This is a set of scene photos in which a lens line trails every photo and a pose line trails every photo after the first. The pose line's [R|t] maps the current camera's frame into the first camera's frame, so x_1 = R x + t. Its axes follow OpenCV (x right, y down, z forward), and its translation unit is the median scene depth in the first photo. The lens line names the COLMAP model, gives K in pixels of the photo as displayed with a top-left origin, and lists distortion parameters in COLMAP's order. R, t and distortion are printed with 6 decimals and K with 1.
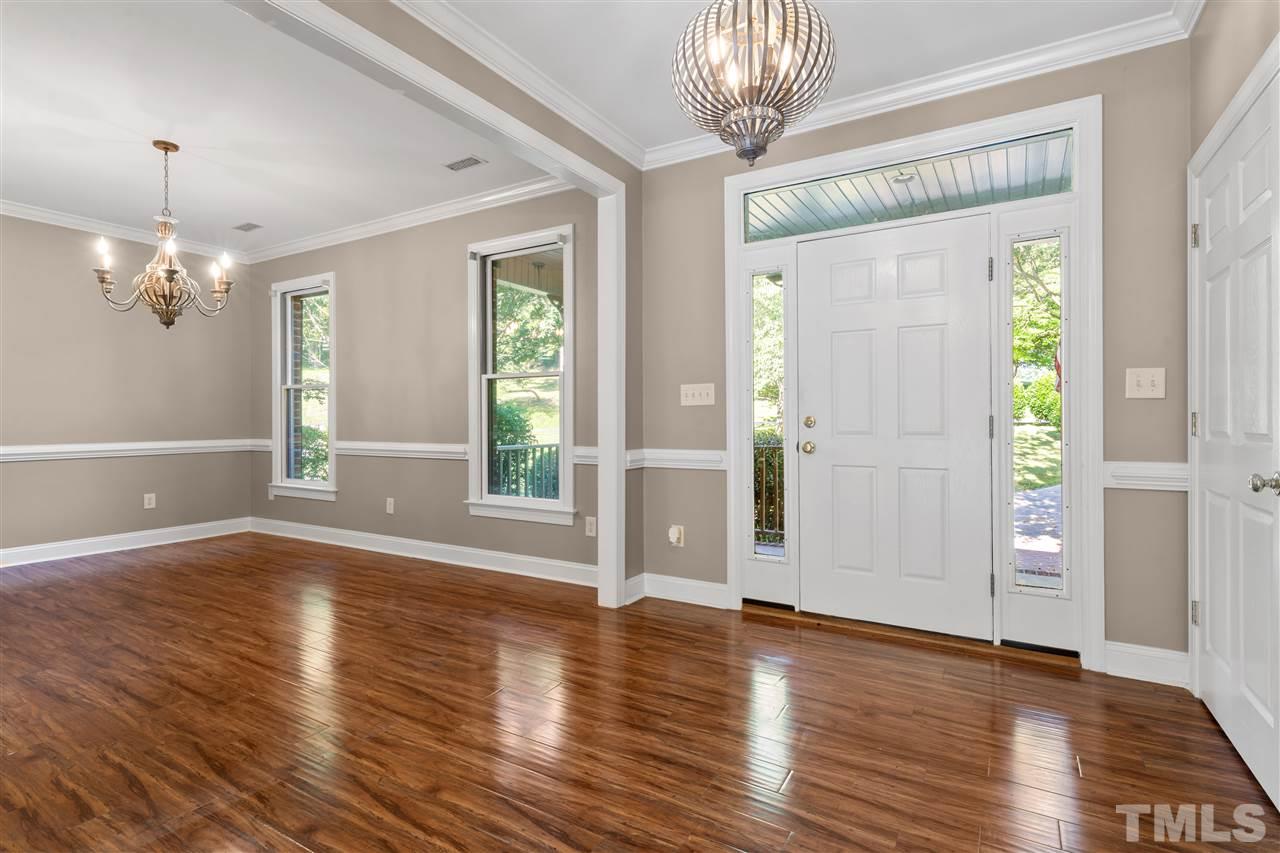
lens RADIAL K [[615.3, 0, 649.4], [0, 615.3, 425.6], [0, 0, 1]] dist [-0.002756, -0.002395]
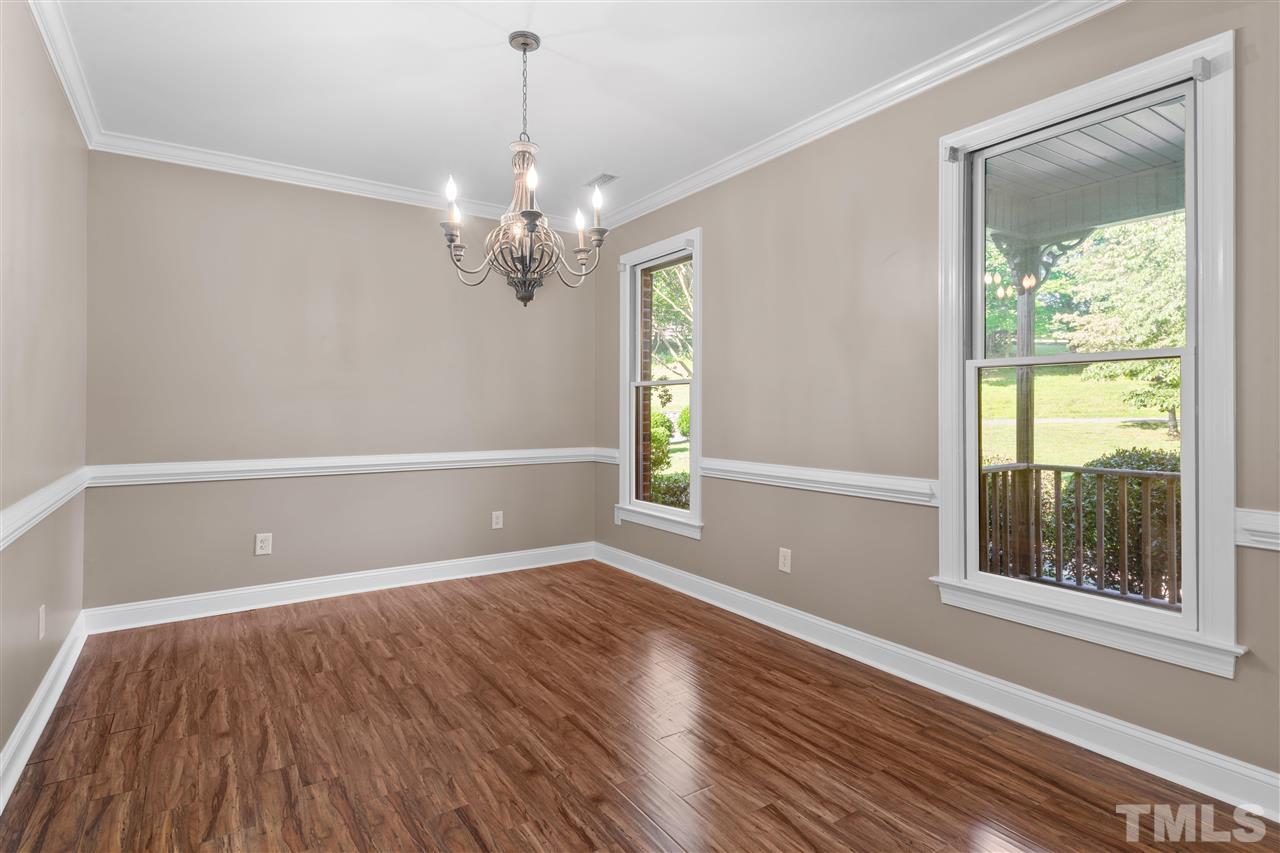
lens RADIAL K [[665.9, 0, 638.3], [0, 665.9, 417.9], [0, 0, 1]] dist [0.006133, -0.000300]
pose [[0.893105, 0.008781, -0.449762, -0.264608], [-0.008693, 0.999960, 0.002260, -0.027984], [0.449764, 0.001891, 0.893145, 0.307727]]
